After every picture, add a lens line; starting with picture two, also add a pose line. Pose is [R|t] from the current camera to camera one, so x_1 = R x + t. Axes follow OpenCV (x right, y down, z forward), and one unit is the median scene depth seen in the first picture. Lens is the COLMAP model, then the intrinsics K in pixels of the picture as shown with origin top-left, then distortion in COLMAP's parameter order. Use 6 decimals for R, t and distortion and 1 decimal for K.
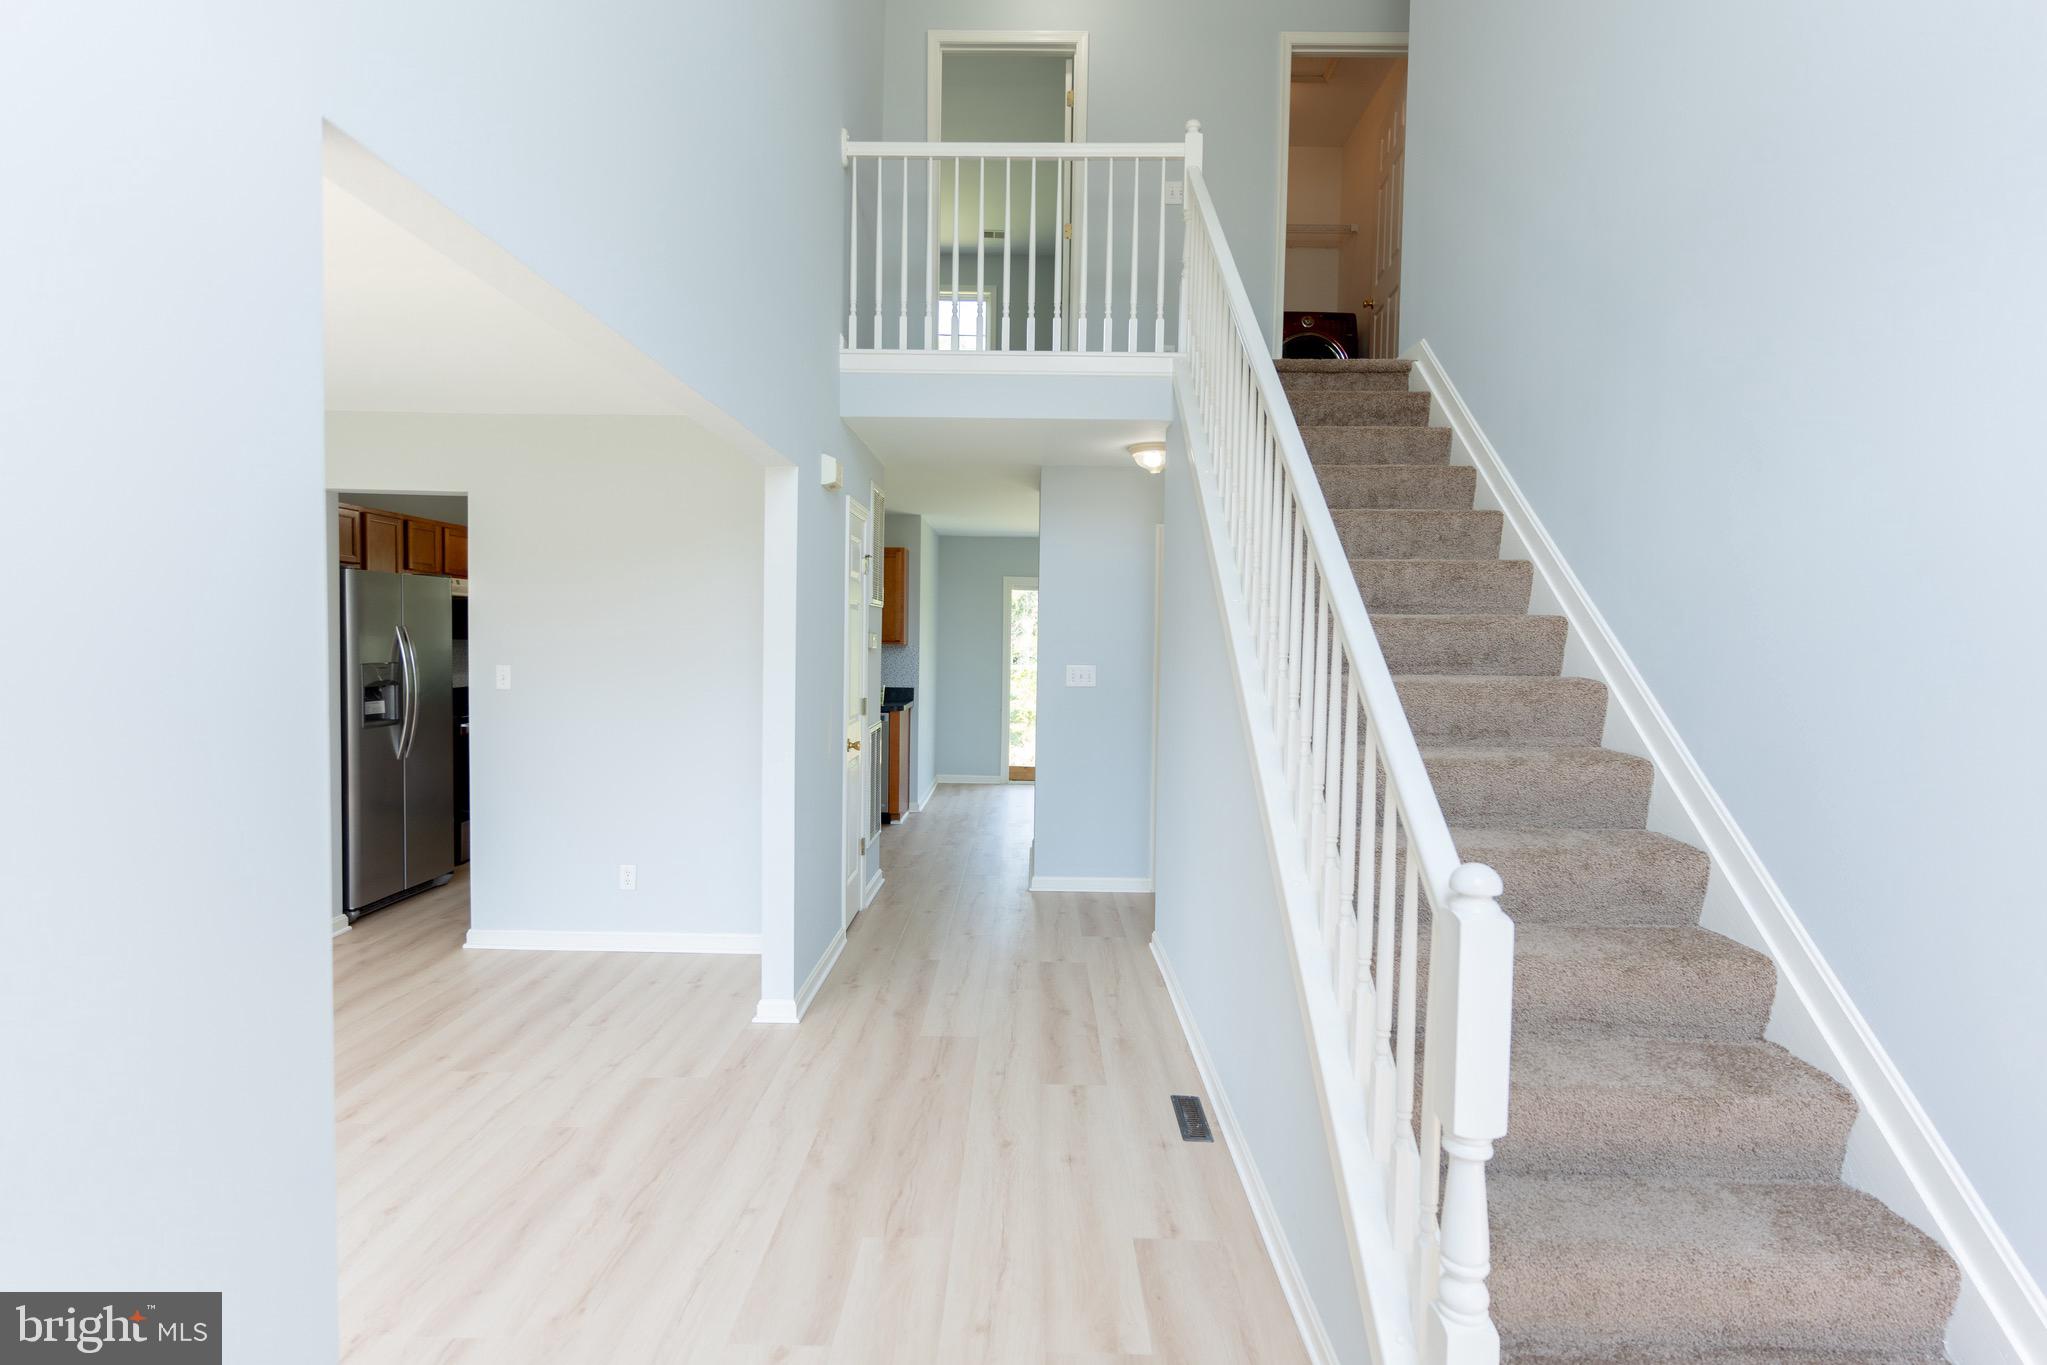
lens RADIAL K [[987.5, 0, 1023.5], [0, 987.5, 682.5], [0, 0, 1]] dist [0.005626, 0.000889]
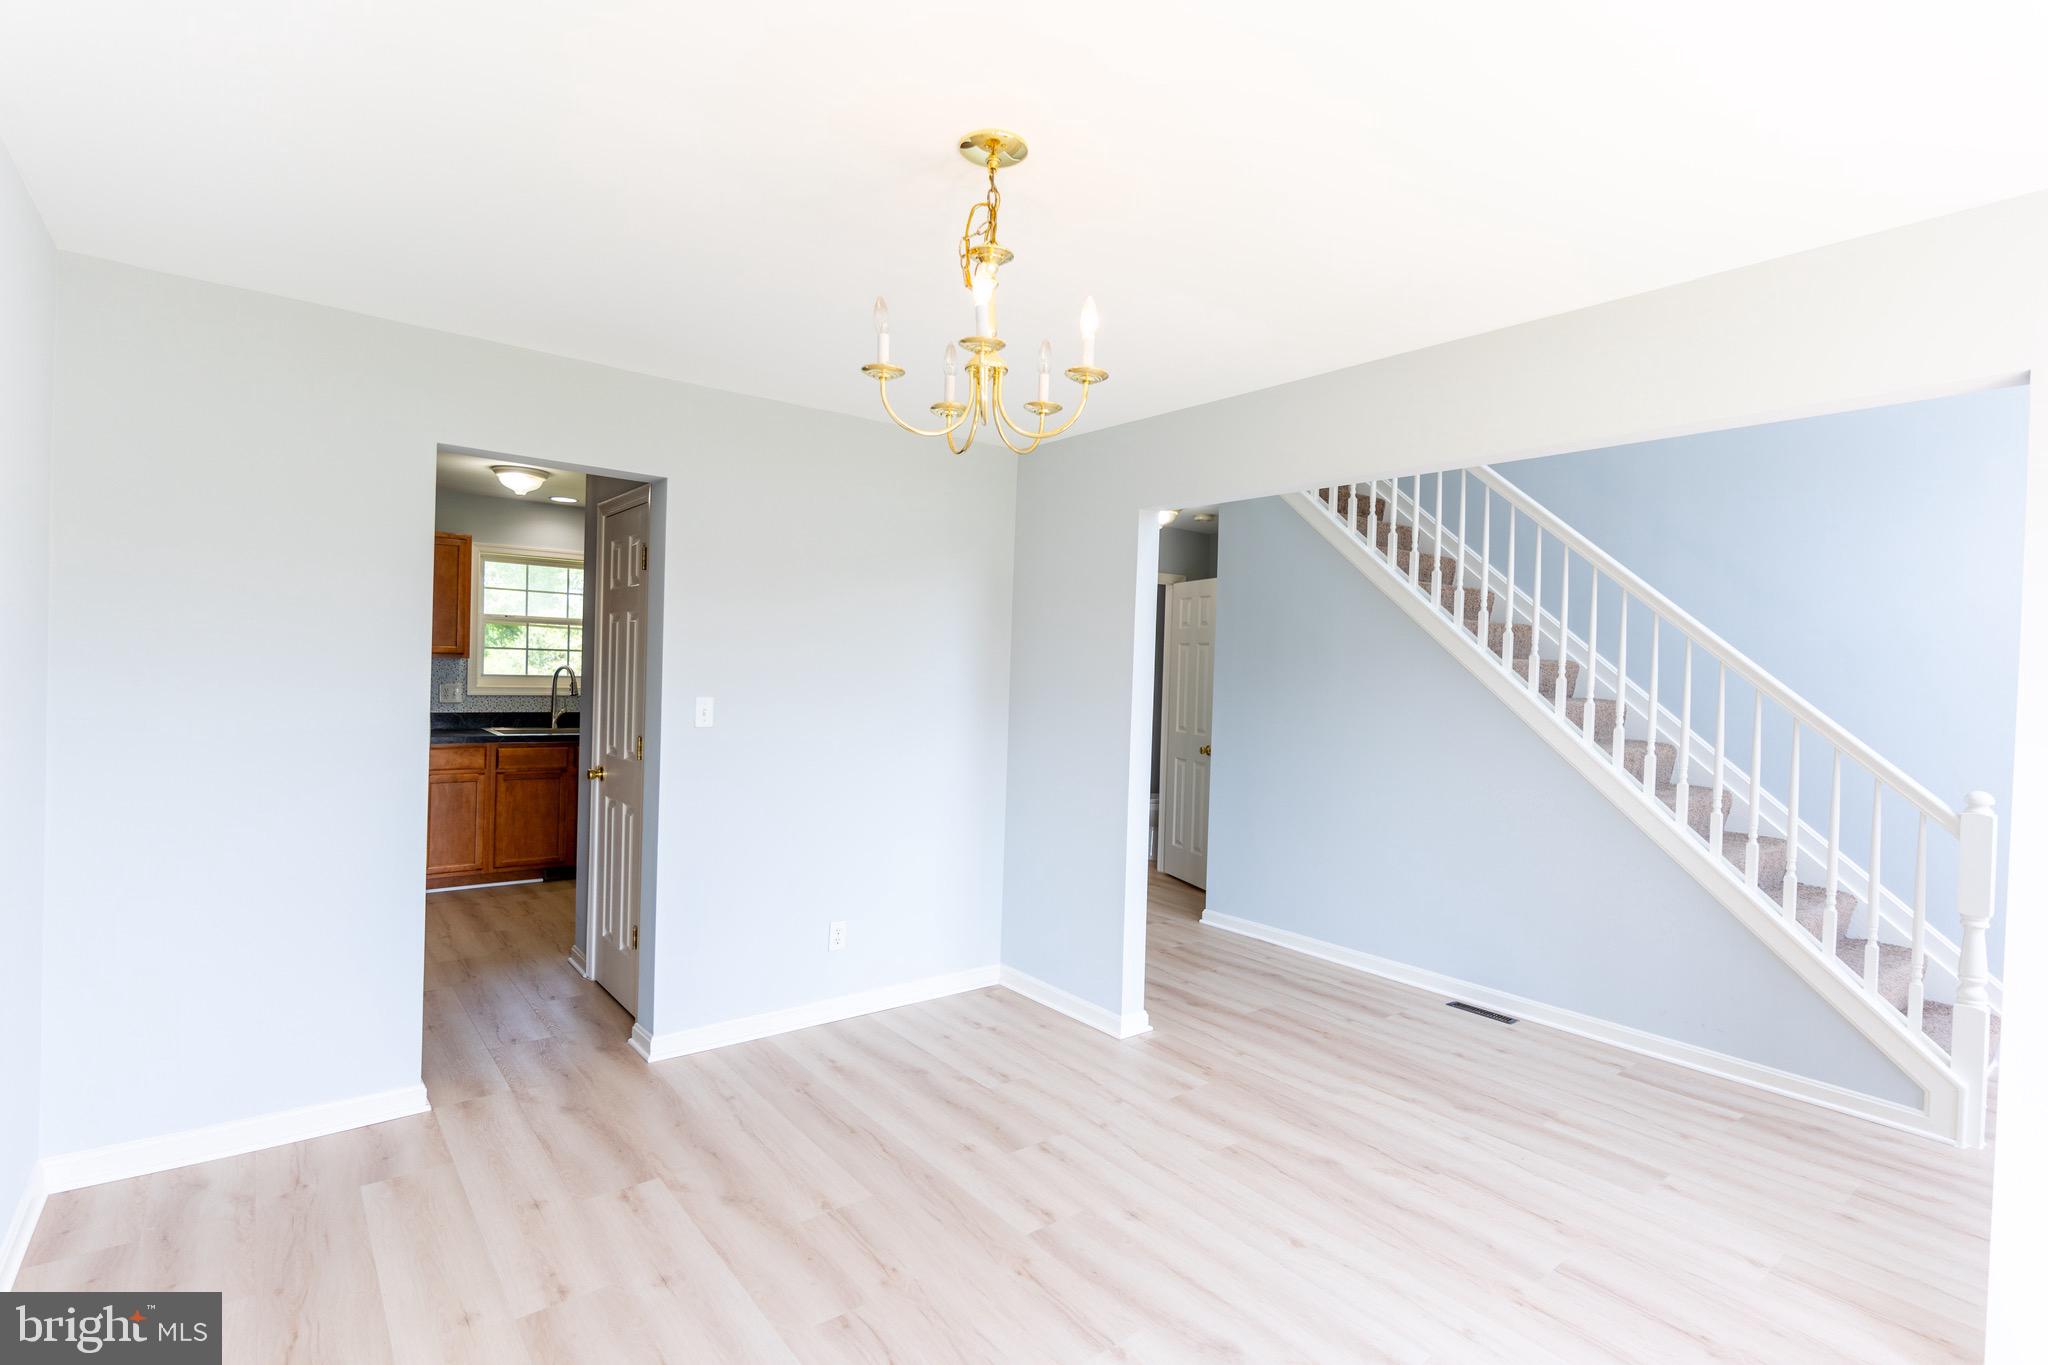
lens RADIAL K [[966.8, 0, 1017.5], [0, 966.8, 679.6], [0, 0, 1]] dist [0.002297, 0.001402]
pose [[0.775232, -0.002569, 0.631671, -0.968788], [0.011750, 0.999877, -0.010354, -0.026010], [-0.631567, 0.015449, 0.775167, 0.261511]]
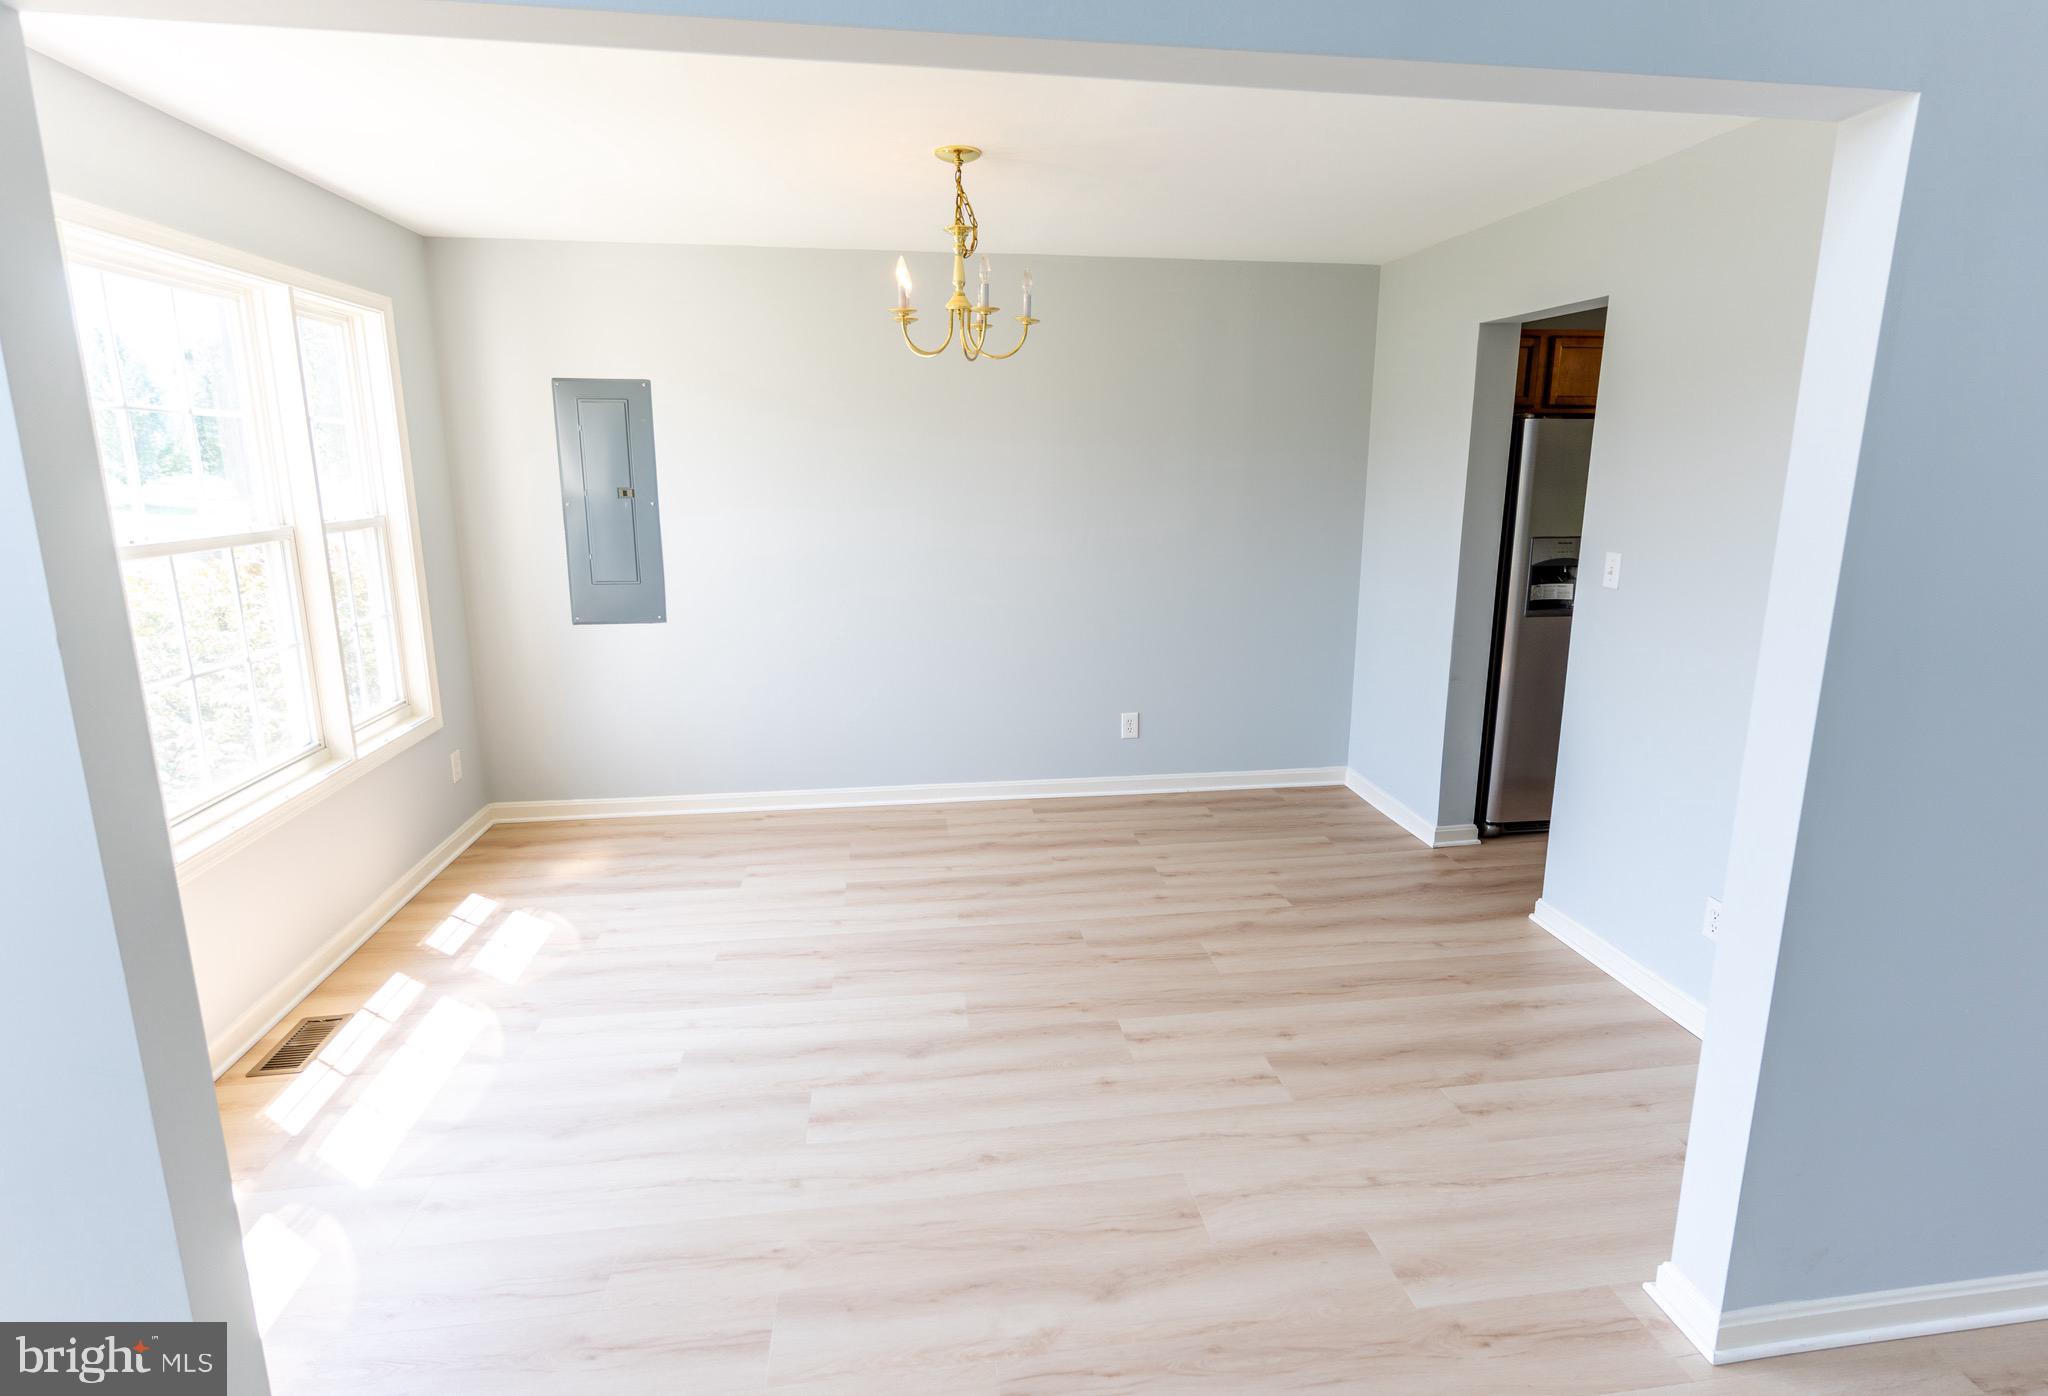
lens RADIAL K [[1025.6, 0, 1024.2], [0, 1025.6, 674.7], [0, 0, 1]] dist [0.001128, 0.000141]
pose [[0.153579, 0.185740, -0.970523, 0.133533], [-0.044601, 0.982477, 0.180970, -0.052613], [0.987129, 0.015493, 0.159172, 0.570065]]
